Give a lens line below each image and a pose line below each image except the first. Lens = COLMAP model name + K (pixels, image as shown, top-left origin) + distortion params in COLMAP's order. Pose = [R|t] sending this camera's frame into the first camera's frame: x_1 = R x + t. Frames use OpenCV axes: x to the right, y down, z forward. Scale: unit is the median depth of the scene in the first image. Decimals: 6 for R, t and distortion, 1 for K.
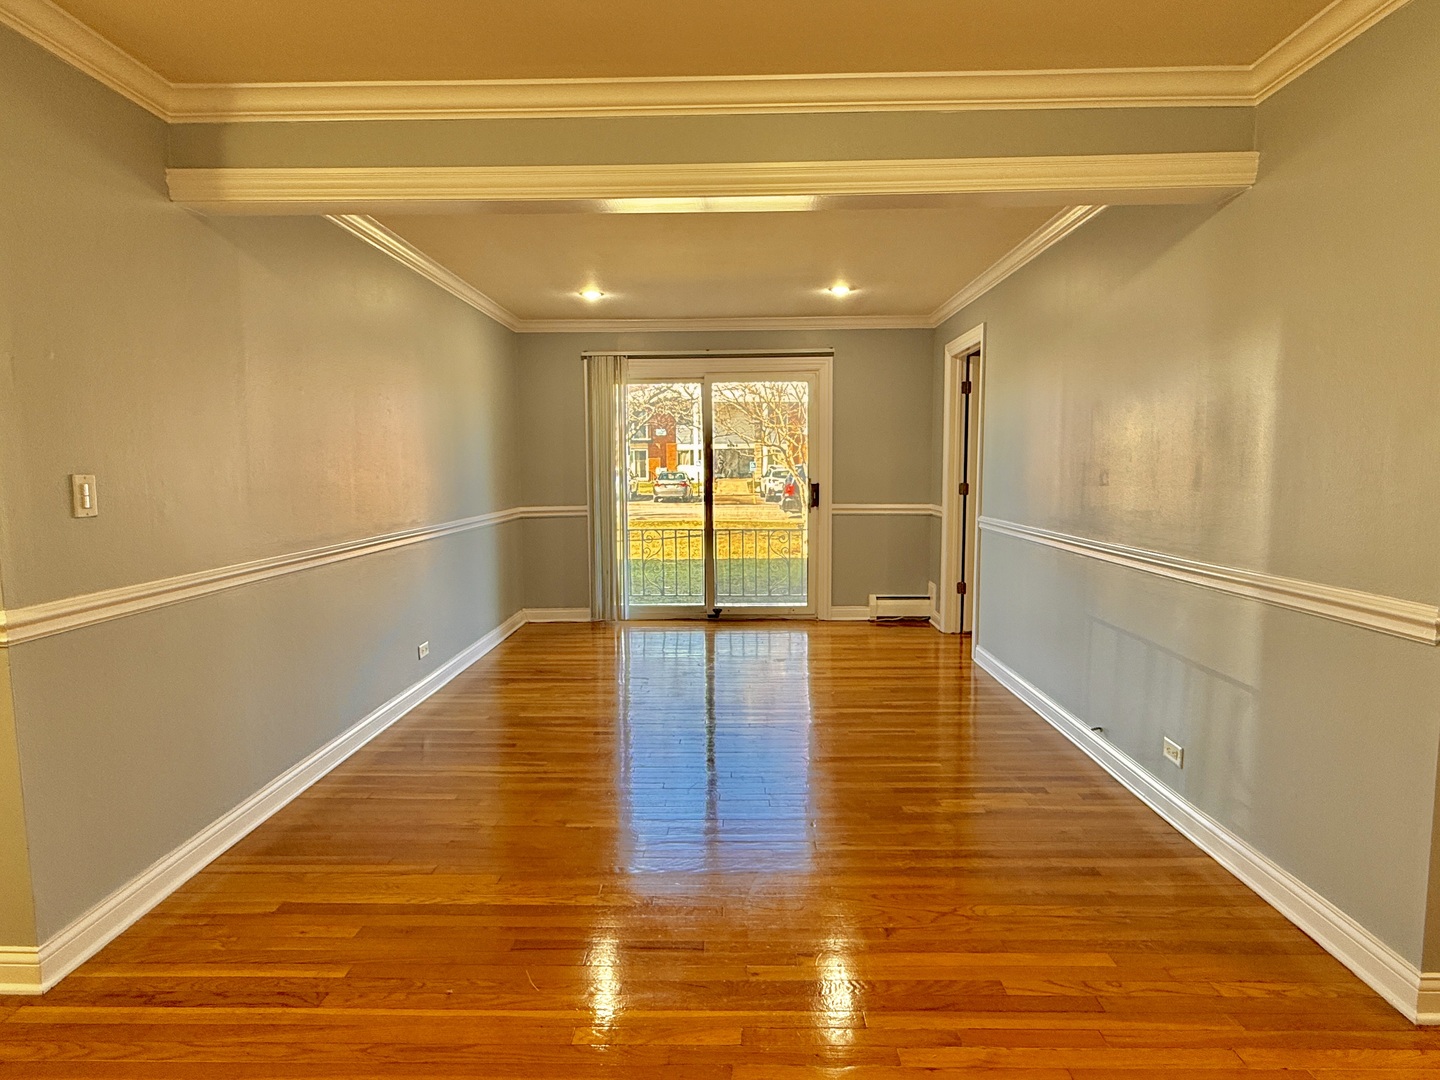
lens RADIAL K [[803.9, 0, 716.9], [0, 803.9, 542.0], [0, 0, 1]] dist [-0.003978, 0.003623]
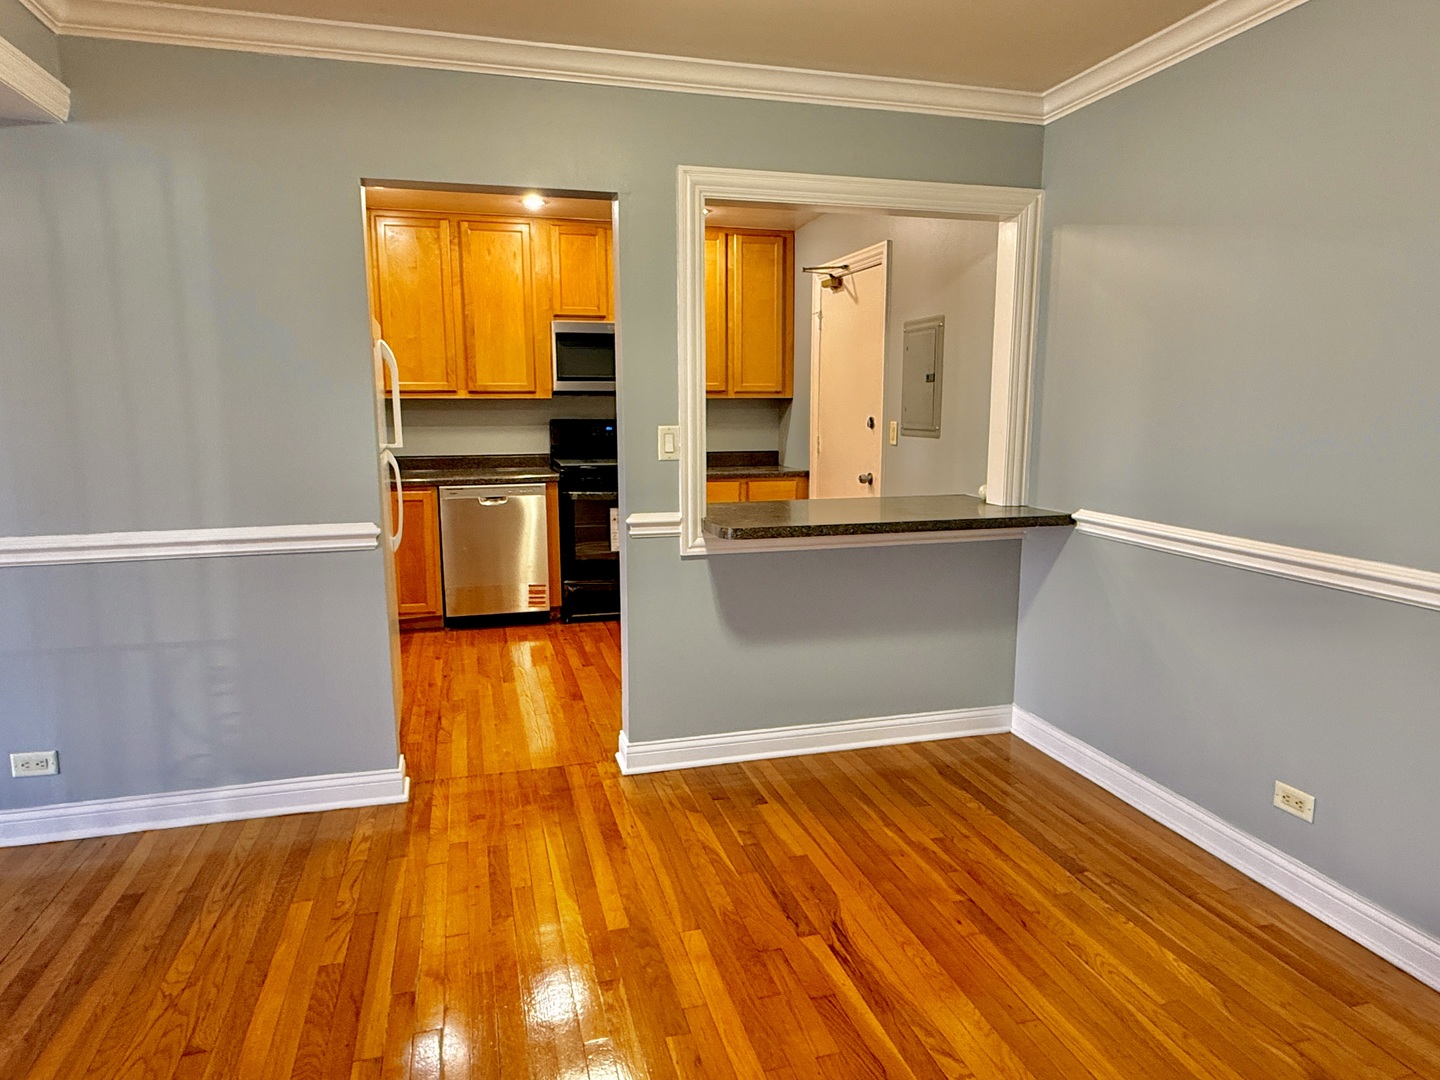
lens RADIAL K [[898.8, 0, 714.7], [0, 898.8, 552.6], [0, 0, 1]] dist [-0.002382, 0.004888]
pose [[-0.282181, -0.152382, 0.947182, -0.238355], [0.094875, 0.978032, 0.185610, -0.031483], [-0.954658, 0.142240, -0.261525, 0.247383]]
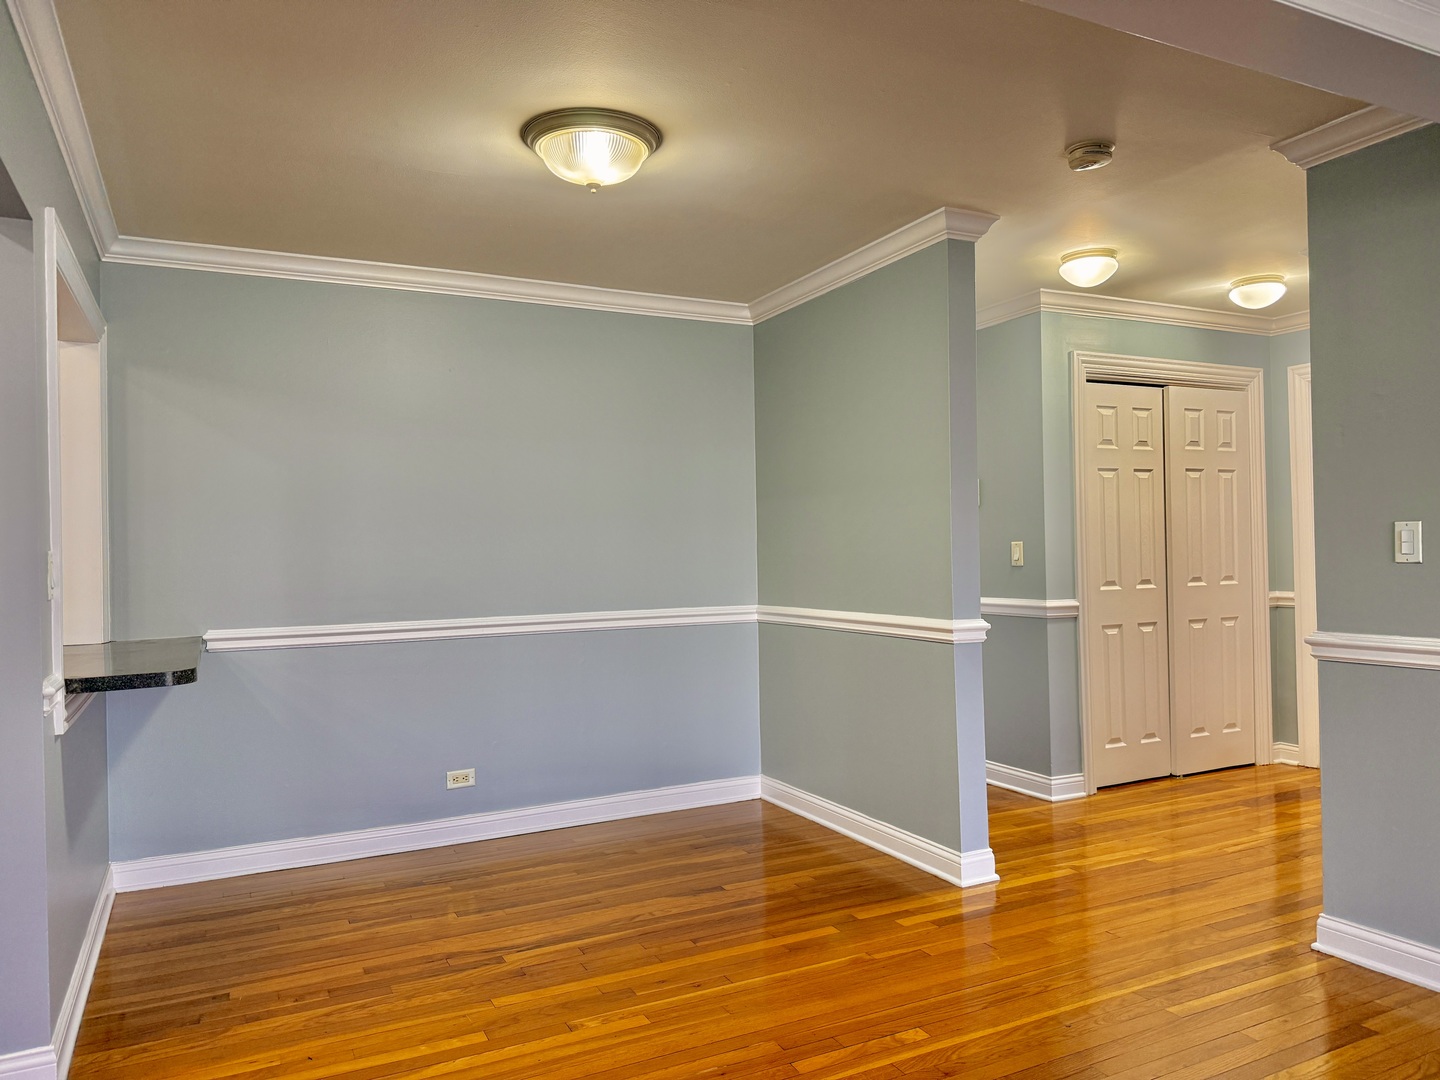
lens RADIAL K [[1021.3, 0, 718.8], [0, 1021.3, 541.4], [0, 0, 1]] dist [0.012468, 0.003680]
pose [[-0.885040, 0.017892, -0.465172, 0.214570], [-0.020166, 0.996849, 0.076711, -0.049355], [0.465079, 0.077272, -0.881890, 0.612317]]
